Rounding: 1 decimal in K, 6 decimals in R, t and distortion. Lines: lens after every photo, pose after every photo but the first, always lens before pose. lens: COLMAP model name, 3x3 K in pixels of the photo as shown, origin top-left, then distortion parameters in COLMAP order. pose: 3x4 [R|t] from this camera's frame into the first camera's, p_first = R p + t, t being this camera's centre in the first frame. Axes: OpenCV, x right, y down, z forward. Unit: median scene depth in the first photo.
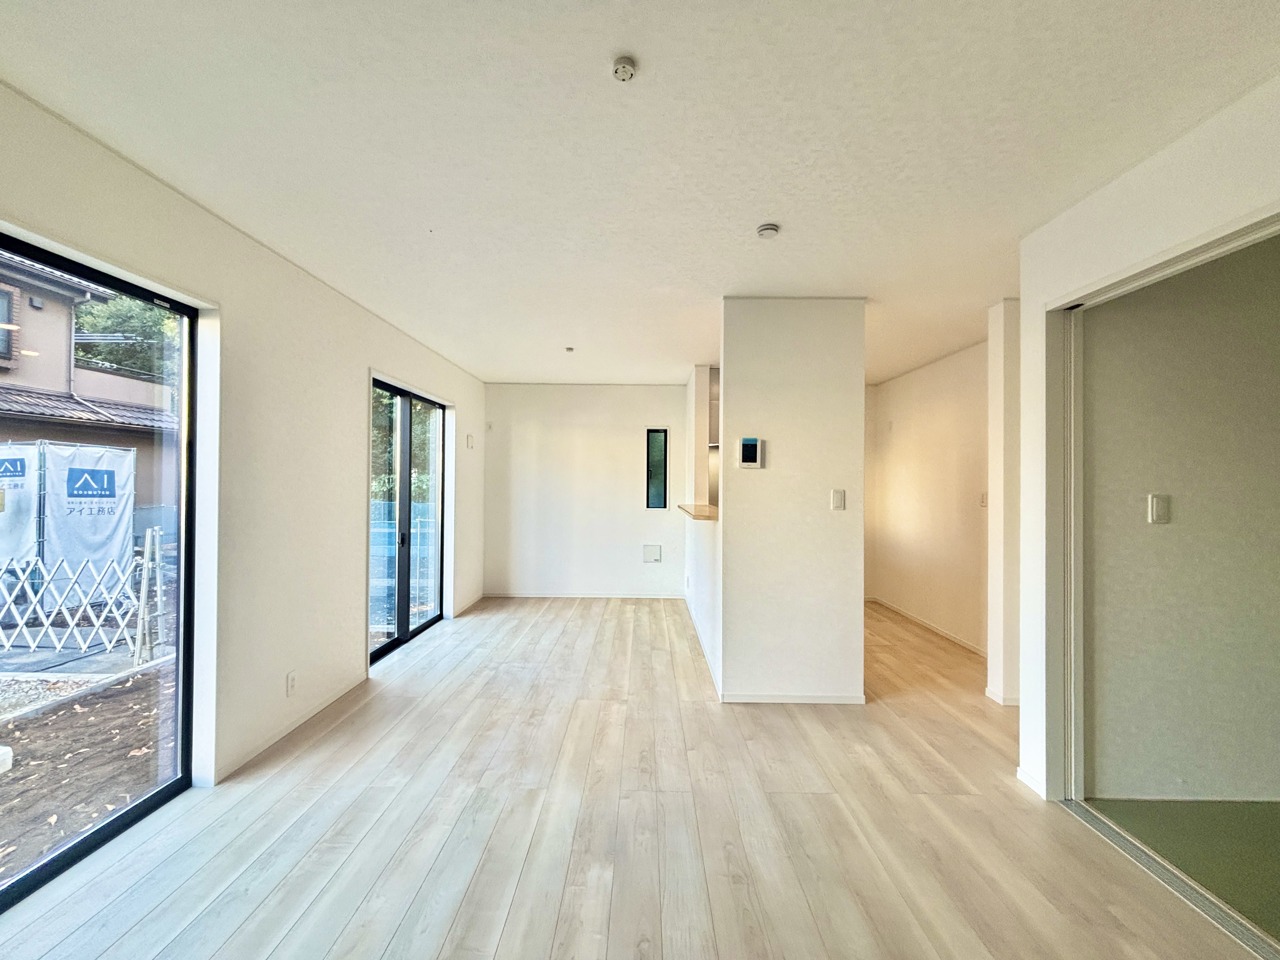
lens RADIAL K [[514.2, 0, 637.6], [0, 514.2, 479.7], [0, 0, 1]] dist [-0.003040, -0.000526]
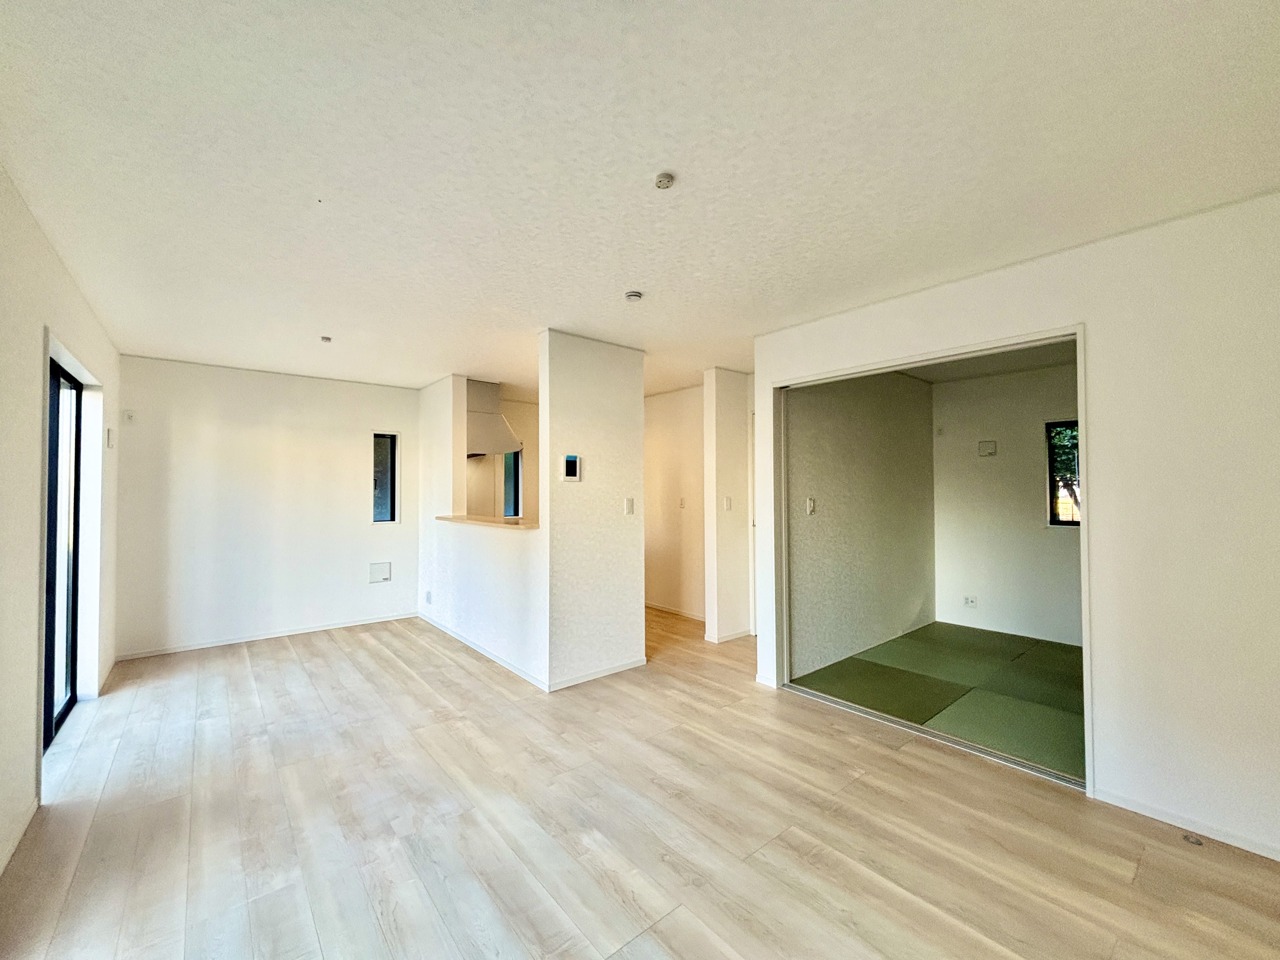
lens RADIAL K [[515.6, 0, 632.9], [0, 515.6, 479.6], [0, 0, 1]] dist [-0.000139, 0.000262]
pose [[0.762856, 0.004066, 0.646555, -0.425425], [0.004340, 0.999925, -0.011409, -0.012892], [-0.646553, 0.011510, 0.762782, 0.027940]]
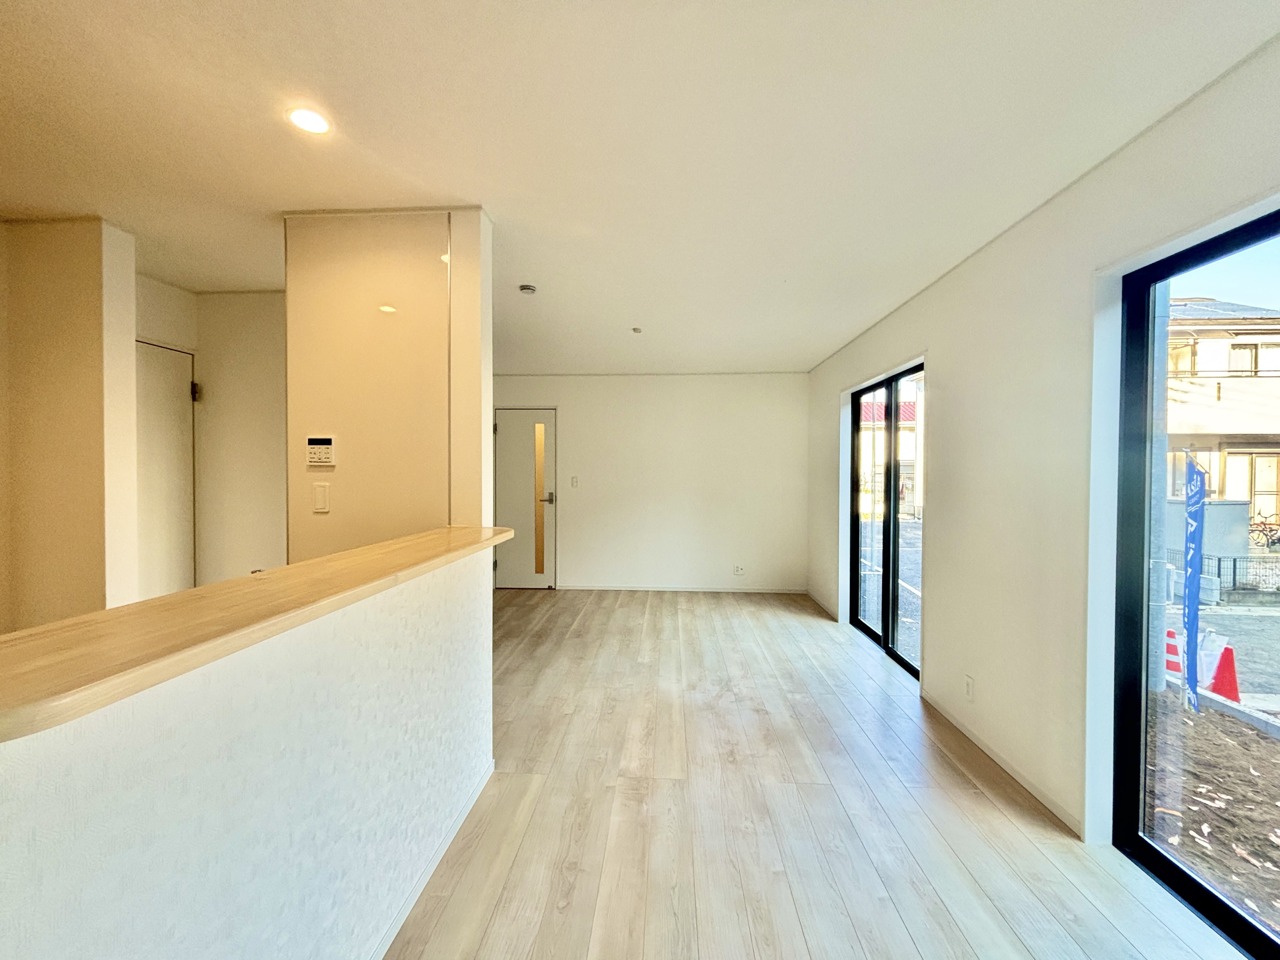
lens RADIAL K [[514.2, 0, 637.6], [0, 514.2, 479.7], [0, 0, 1]] dist [-0.003040, -0.000526]
pose [[-0.998776, -0.012442, 0.047872, -0.079488], [-0.012073, 0.999895, 0.007985, 0.001153], [-0.047966, 0.007398, -0.998822, 1.762989]]
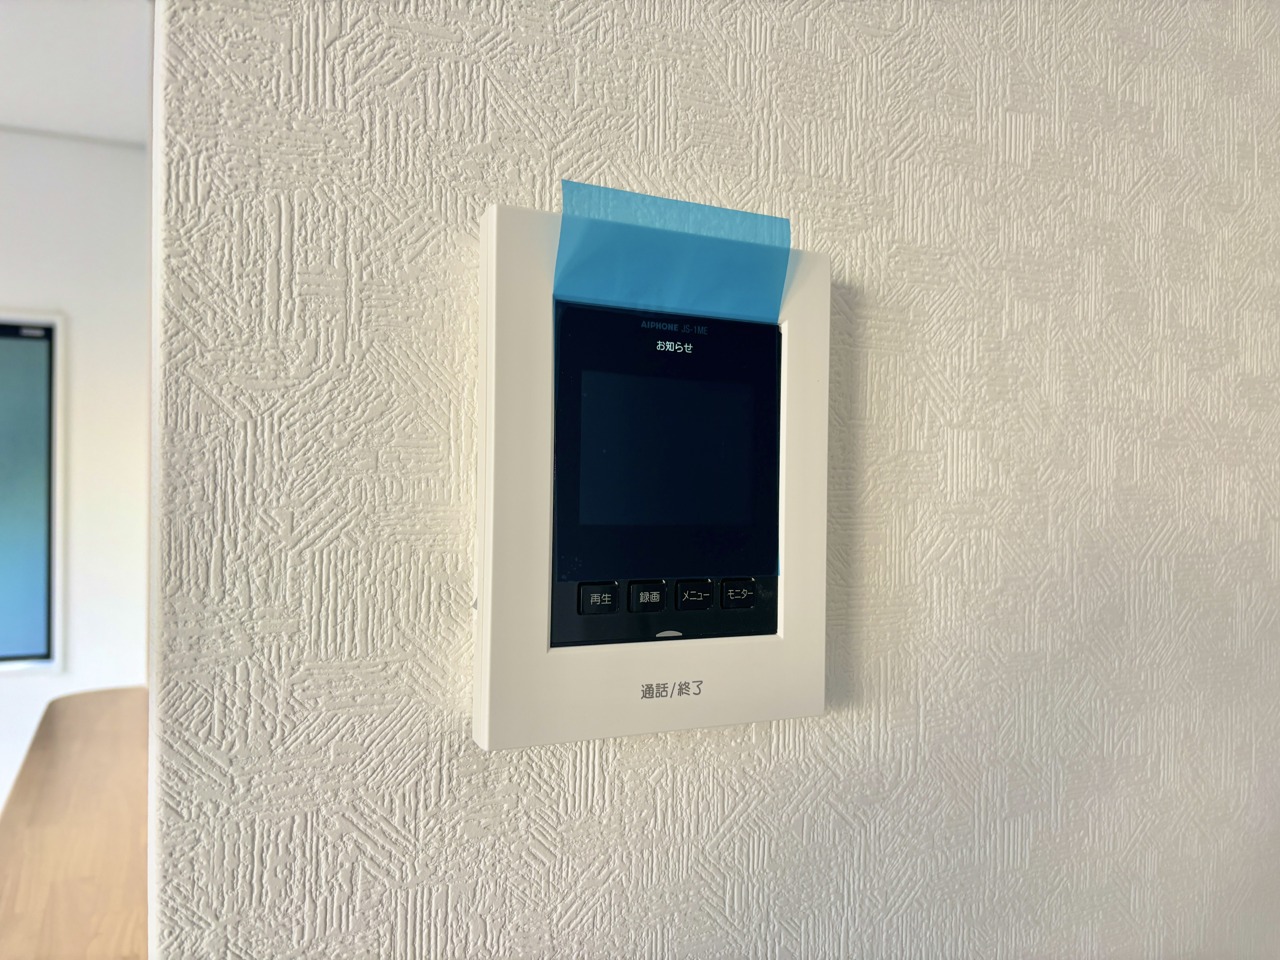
lens RADIAL K [[1000.1, 0, 640.0], [0, 1000.1, 480.0], [0, 0, 1]] dist [0.004149, 0.000359]
pose [[0.887066, 0.009349, 0.461548, 0.163257], [-0.006440, 0.999948, -0.007876, -0.050395], [-0.461597, 0.004014, 0.887080, 0.903710]]
